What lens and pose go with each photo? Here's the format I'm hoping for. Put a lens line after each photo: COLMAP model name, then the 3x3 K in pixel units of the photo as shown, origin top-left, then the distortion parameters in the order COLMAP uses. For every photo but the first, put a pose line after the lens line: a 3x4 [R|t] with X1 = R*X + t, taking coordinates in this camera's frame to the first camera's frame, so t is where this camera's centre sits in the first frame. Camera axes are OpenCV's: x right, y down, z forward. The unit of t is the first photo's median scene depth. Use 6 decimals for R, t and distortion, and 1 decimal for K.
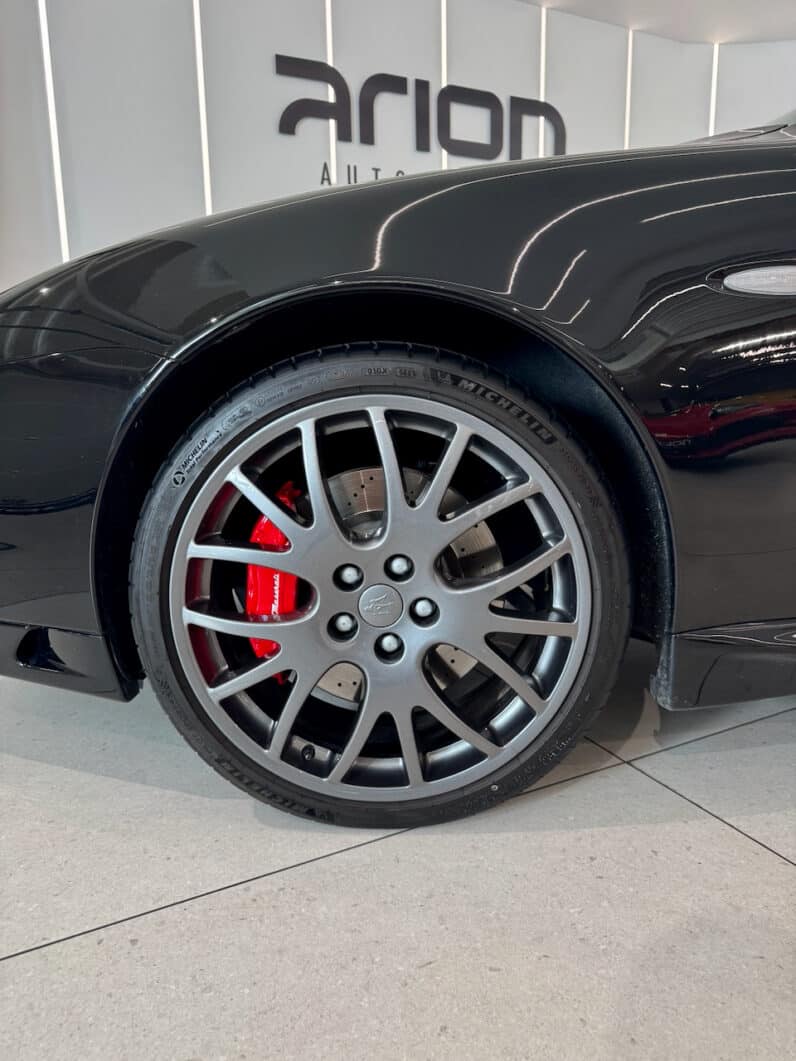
lens RADIAL K [[764.1, 0, 408.3], [0, 764.1, 533.7], [0, 0, 1]] dist [0.002579, -0.009950]
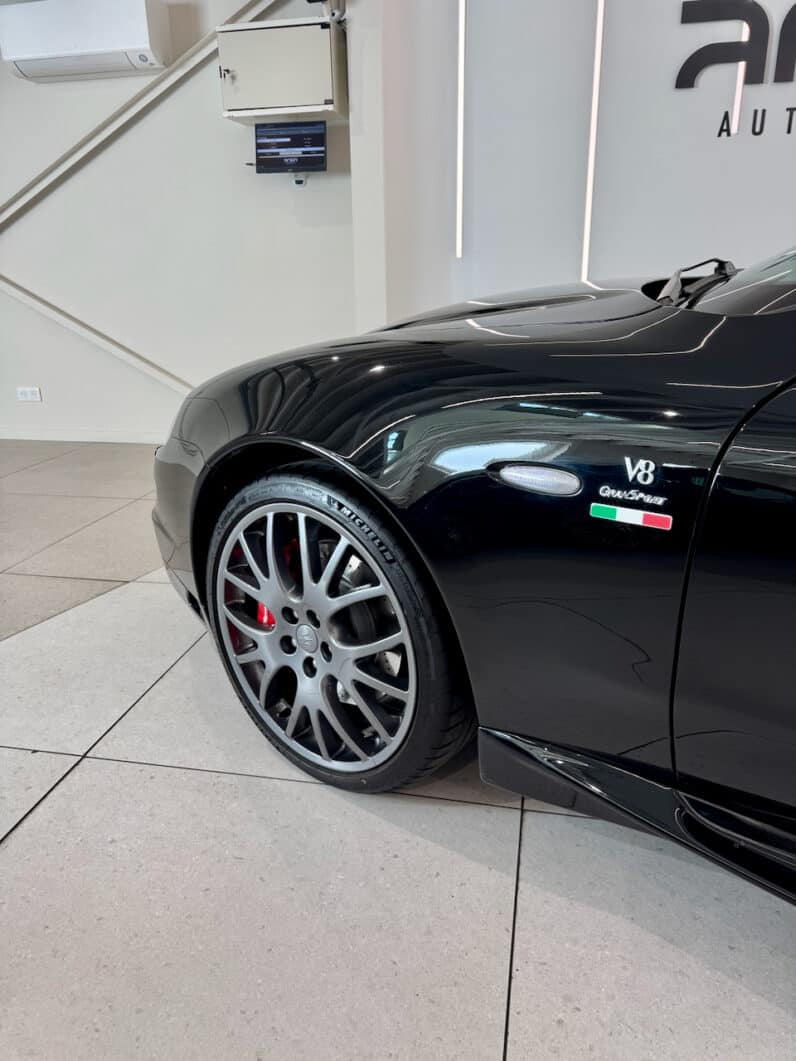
lens RADIAL K [[767.1, 0, 398.0], [0, 767.1, 530.5], [0, 0, 1]] dist [0.008573, -0.001059]
pose [[0.775781, 0.205465, -0.596614, 0.943648], [-0.123761, 0.976682, 0.175428, -0.393828], [0.618746, -0.062256, 0.783120, -0.054957]]
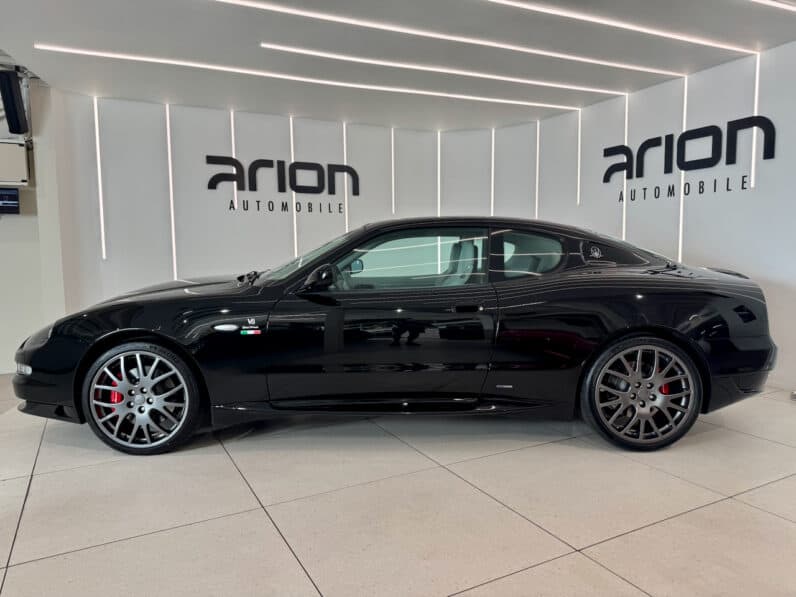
lens RADIAL K [[573.3, 0, 413.0], [0, 573.3, 308.1], [0, 0, 1]] dist [0.002579, -0.009950]
pose [[0.999658, 0.006228, 0.025400, 1.391972], [-0.003700, 0.995141, -0.098392, -0.103544], [-0.025889, 0.098265, 0.994824, -2.258418]]
